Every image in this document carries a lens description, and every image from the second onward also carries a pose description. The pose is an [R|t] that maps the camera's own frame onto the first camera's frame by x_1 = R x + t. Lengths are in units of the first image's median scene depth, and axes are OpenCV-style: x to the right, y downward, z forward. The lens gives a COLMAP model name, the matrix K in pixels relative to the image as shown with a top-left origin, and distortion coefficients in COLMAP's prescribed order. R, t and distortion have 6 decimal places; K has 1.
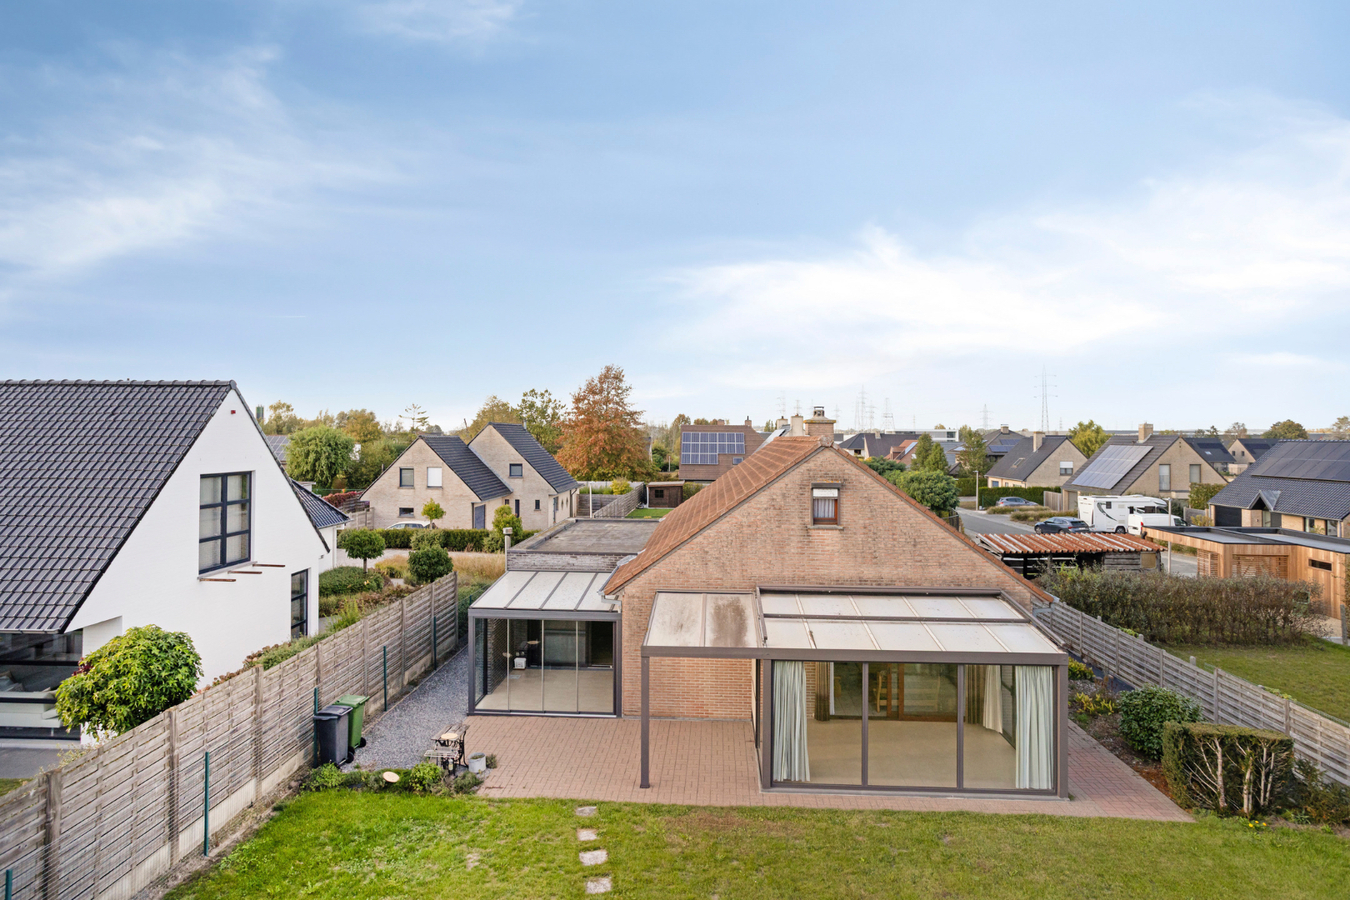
lens RADIAL K [[760.7, 0, 680.6], [0, 760.7, 402.5], [0, 0, 1]] dist [-0.035534, 0.029656]
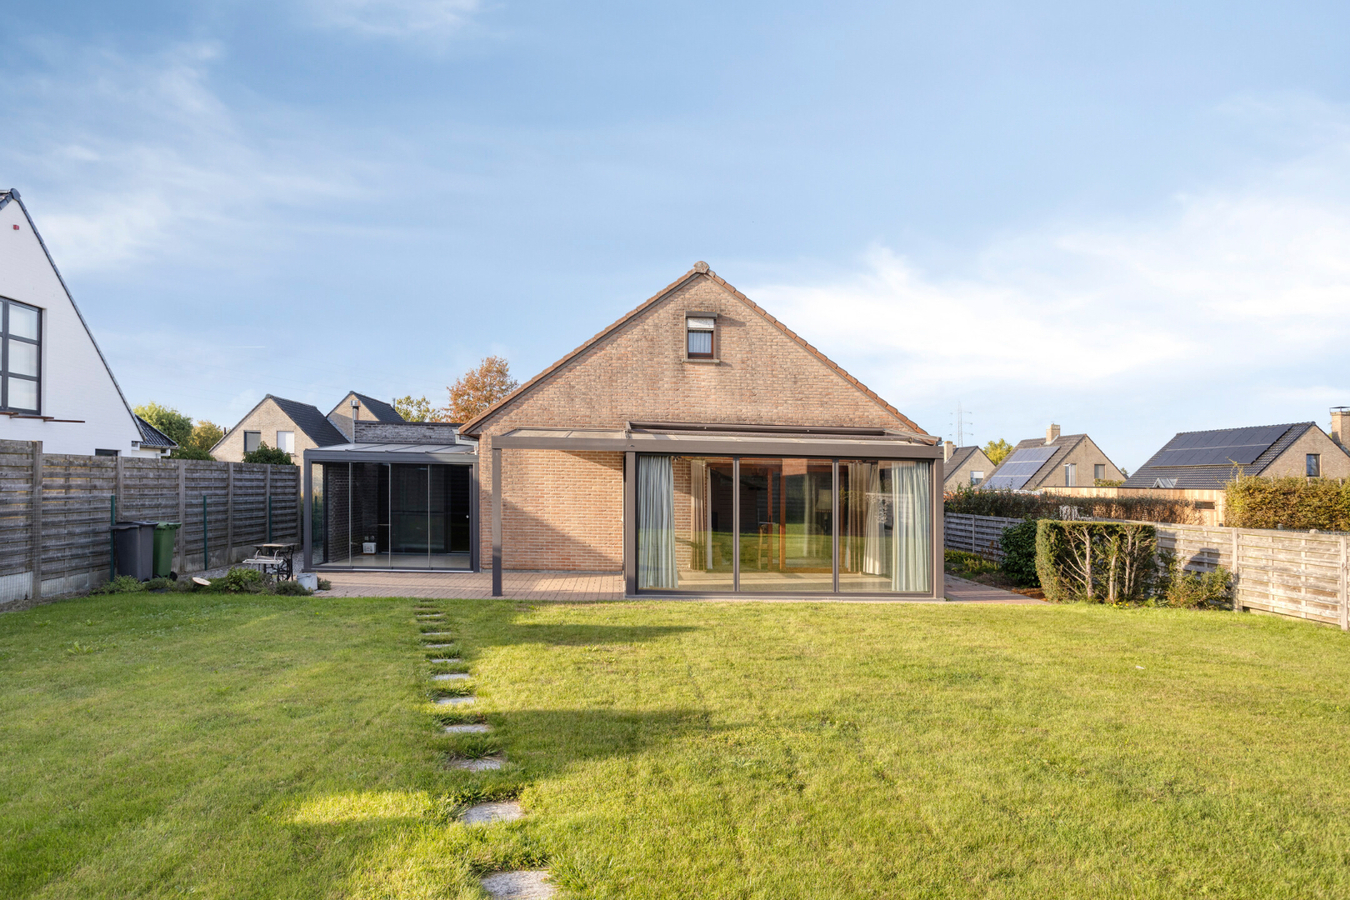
lens RADIAL K [[828.8, 0, 675.0], [0, 828.8, 450.0], [0, 0, 1]] dist [-0.049867, 0.049344]
pose [[0.993423, -0.001632, 0.114488, 0.042313], [0.001430, 0.999997, 0.001849, 0.271856], [-0.114491, -0.001673, 0.993423, -0.007499]]
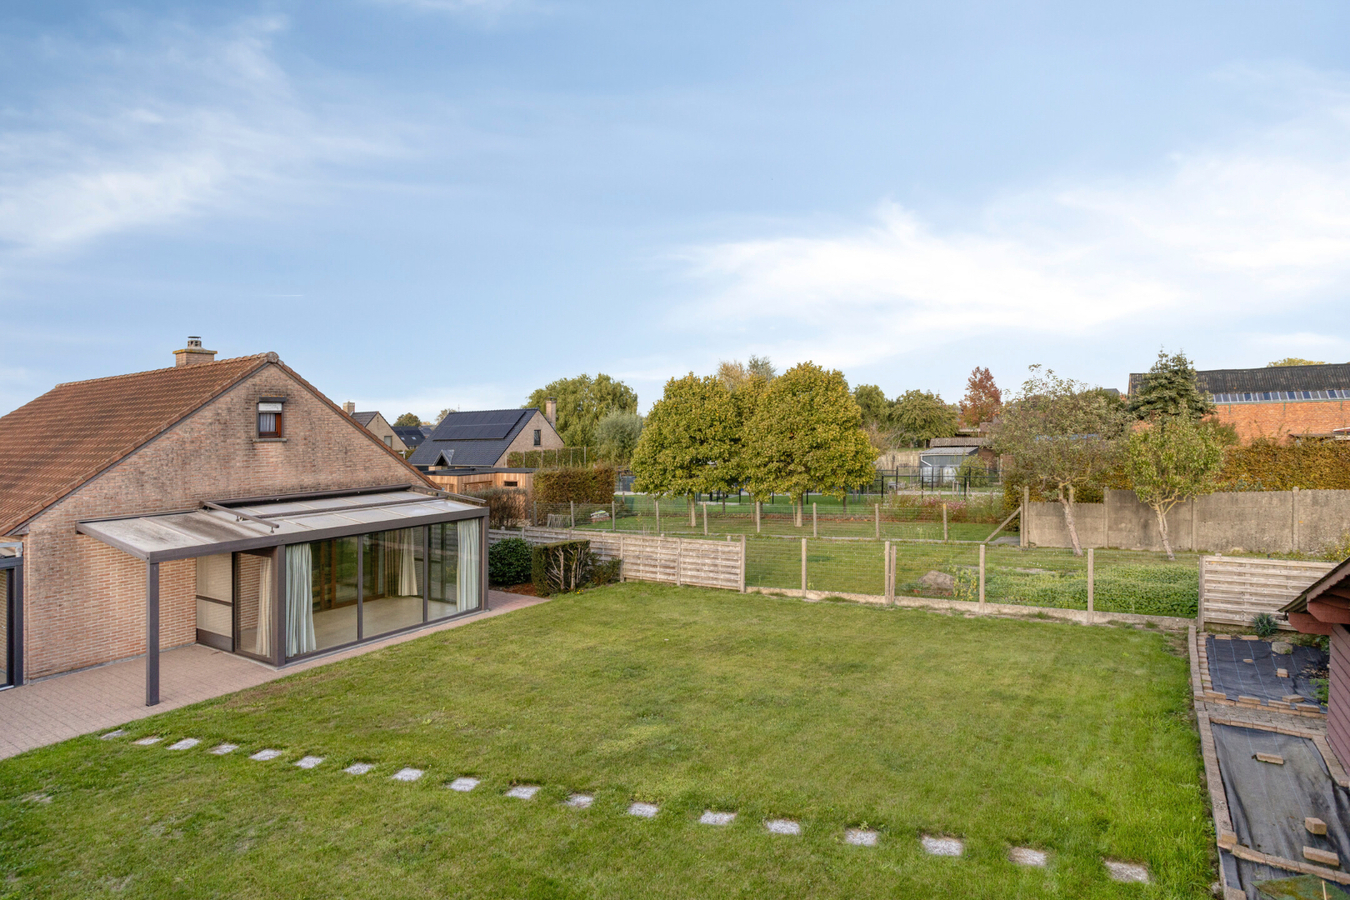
lens RADIAL K [[753.2, 0, 677.9], [0, 753.2, 429.6], [0, 0, 1]] dist [0.001264, 0.001143]
pose [[0.519784, -0.031304, 0.853724, -0.407412], [-0.004534, 0.999213, 0.039400, 0.106222], [-0.854285, -0.024350, 0.519233, -0.026176]]
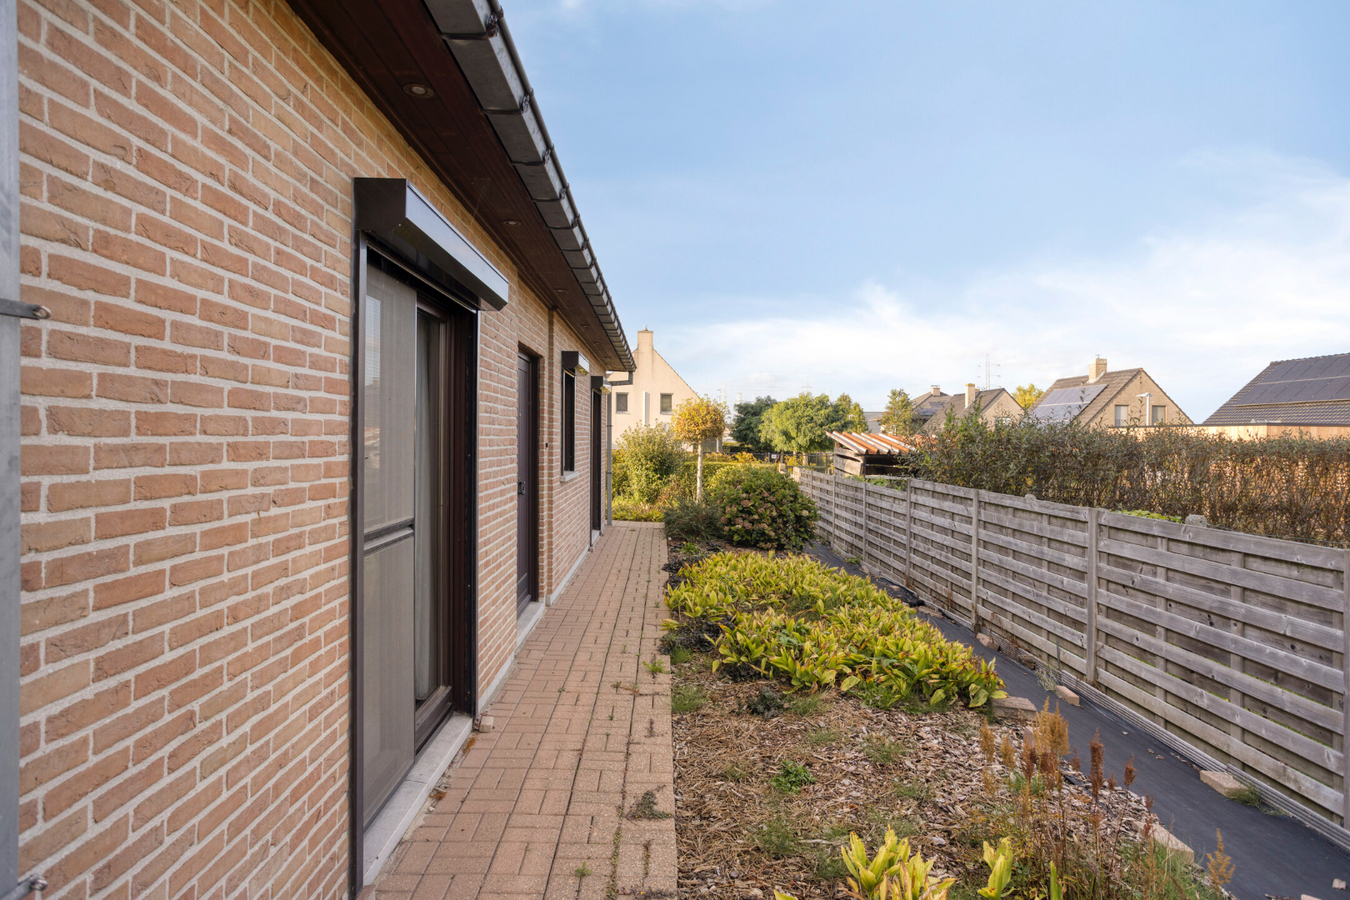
lens RADIAL K [[775.4, 0, 675.0], [0, 775.4, 450.0], [0, 0, 1]] dist [-0.038486, 0.038244]
pose [[0.998013, -0.013357, 0.061581, 0.543979], [0.009753, 0.998242, 0.058457, 0.340530], [-0.062253, -0.057740, 0.996389, 0.967592]]
